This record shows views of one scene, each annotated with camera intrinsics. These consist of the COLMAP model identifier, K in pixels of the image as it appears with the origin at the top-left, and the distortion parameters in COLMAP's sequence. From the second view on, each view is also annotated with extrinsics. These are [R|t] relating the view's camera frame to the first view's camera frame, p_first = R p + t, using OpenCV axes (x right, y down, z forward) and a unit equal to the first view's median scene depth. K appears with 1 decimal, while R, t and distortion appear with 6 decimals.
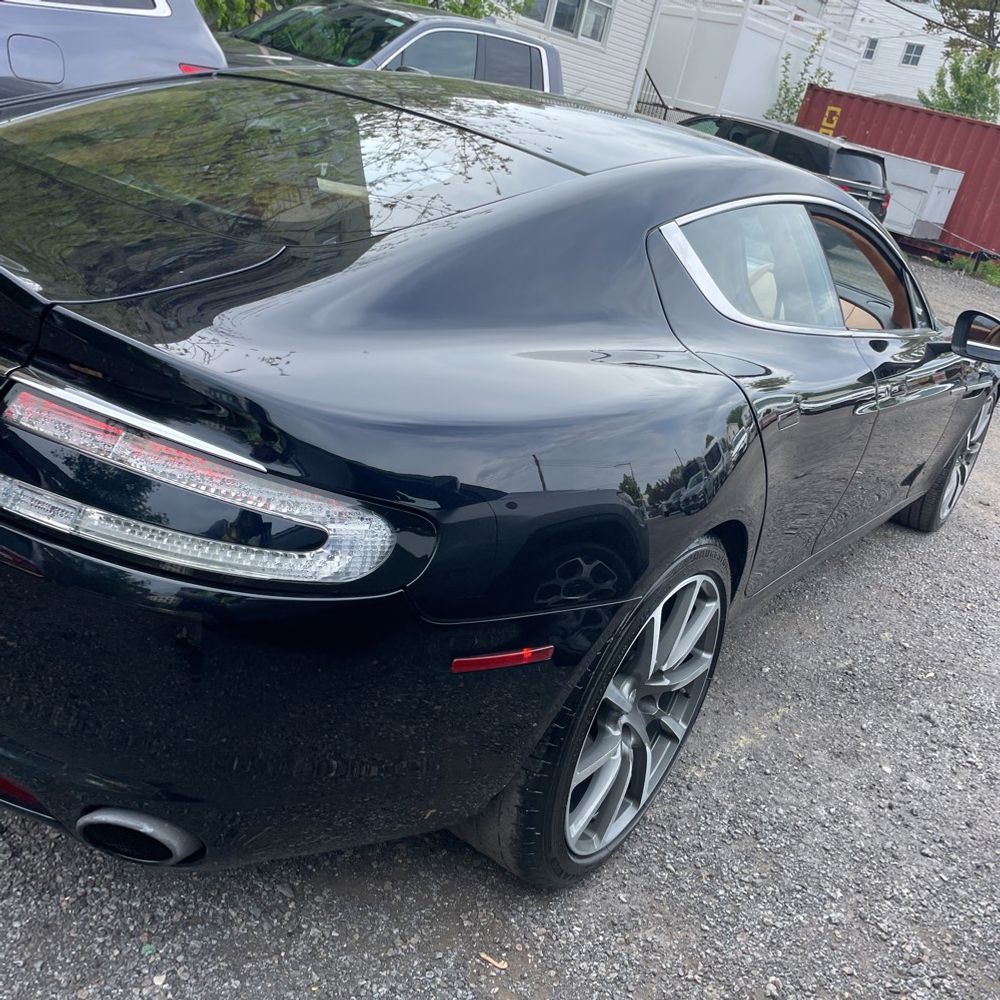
lens RADIAL K [[980.2, 0, 500.0], [0, 980.2, 500.0], [0, 0, 1]] dist [0.090118, -0.109749]
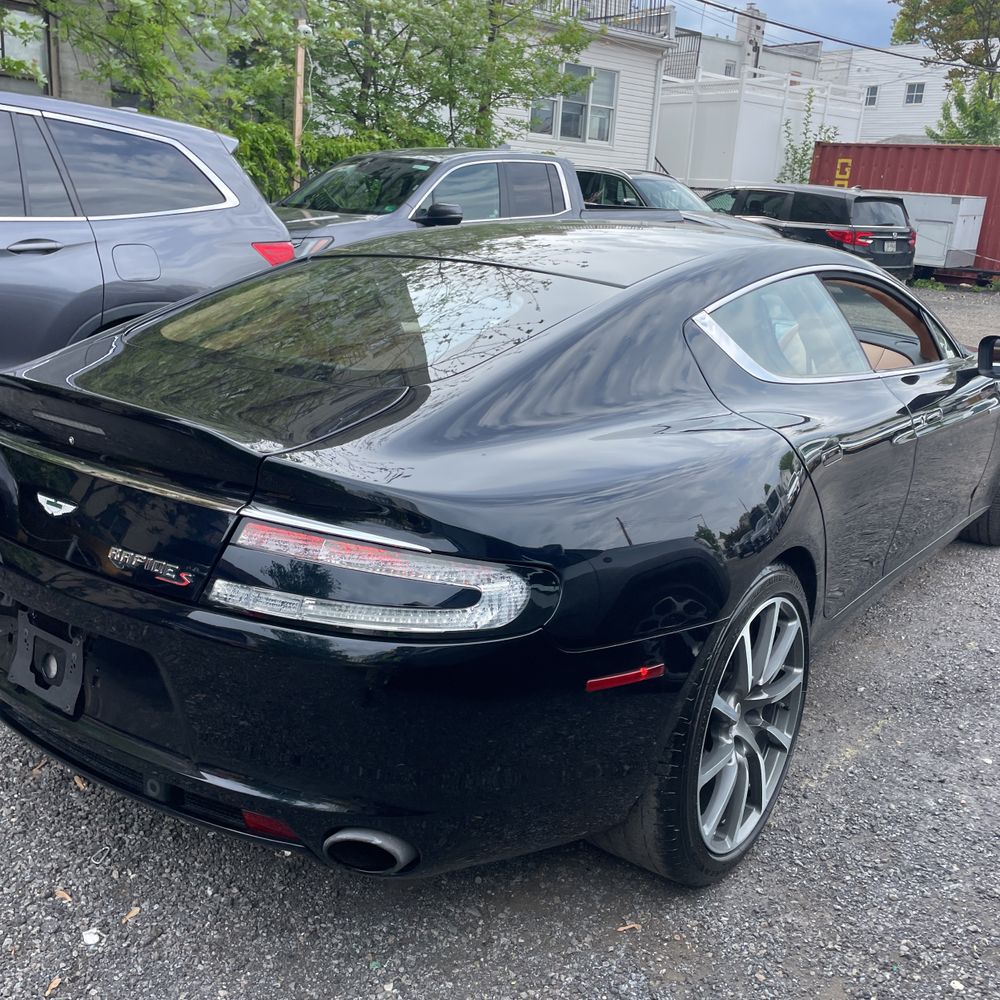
lens RADIAL K [[988.5, 0, 500.0], [0, 988.5, 500.0], [0, 0, 1]] dist [0.089270, -0.107590]
pose [[0.985638, -0.156275, -0.063993, -0.026056], [0.149323, 0.983522, -0.101916, 0.029576], [0.078865, 0.090897, 0.992733, -0.198117]]
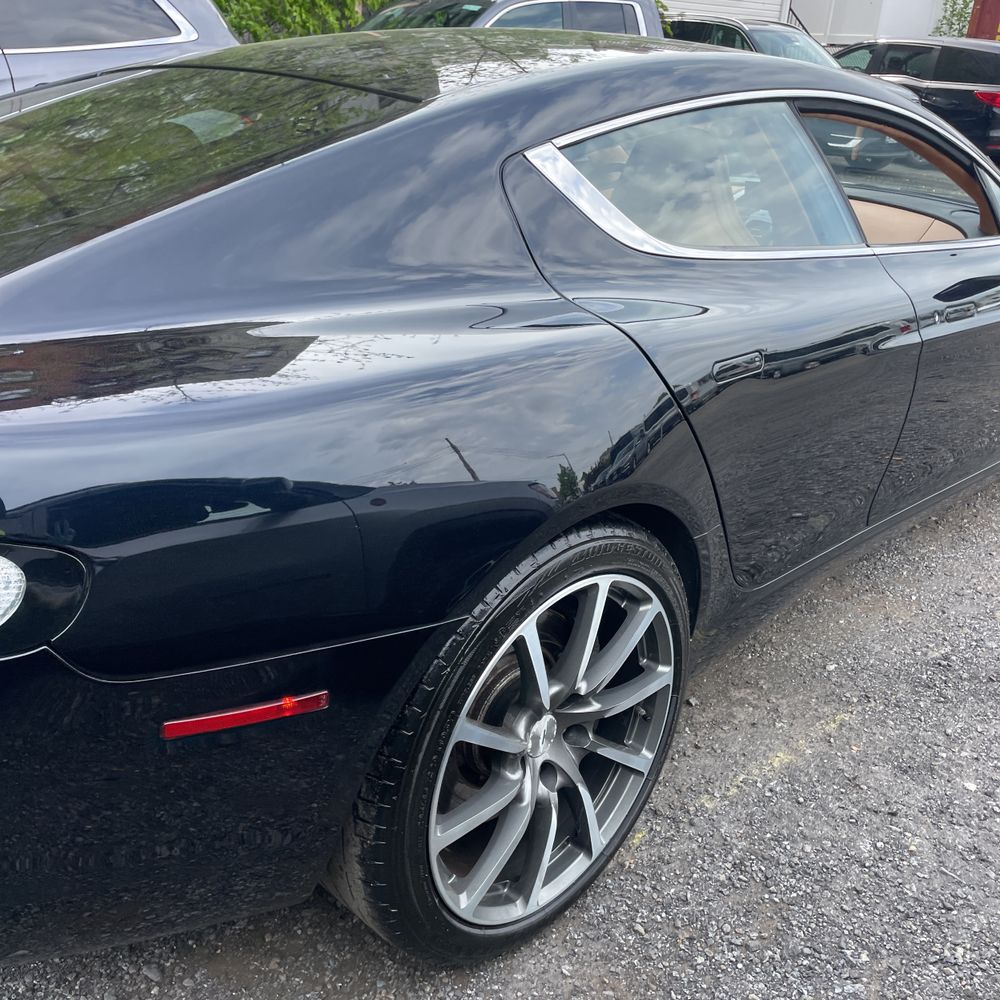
lens RADIAL K [[980.2, 0, 500.0], [0, 980.2, 500.0], [0, 0, 1]] dist [0.090118, -0.109749]
pose [[0.974185, -0.095902, -0.204366, 0.260284], [0.097583, 0.995226, -0.001862, 0.006712], [0.203569, -0.018129, 0.978893, 0.174901]]
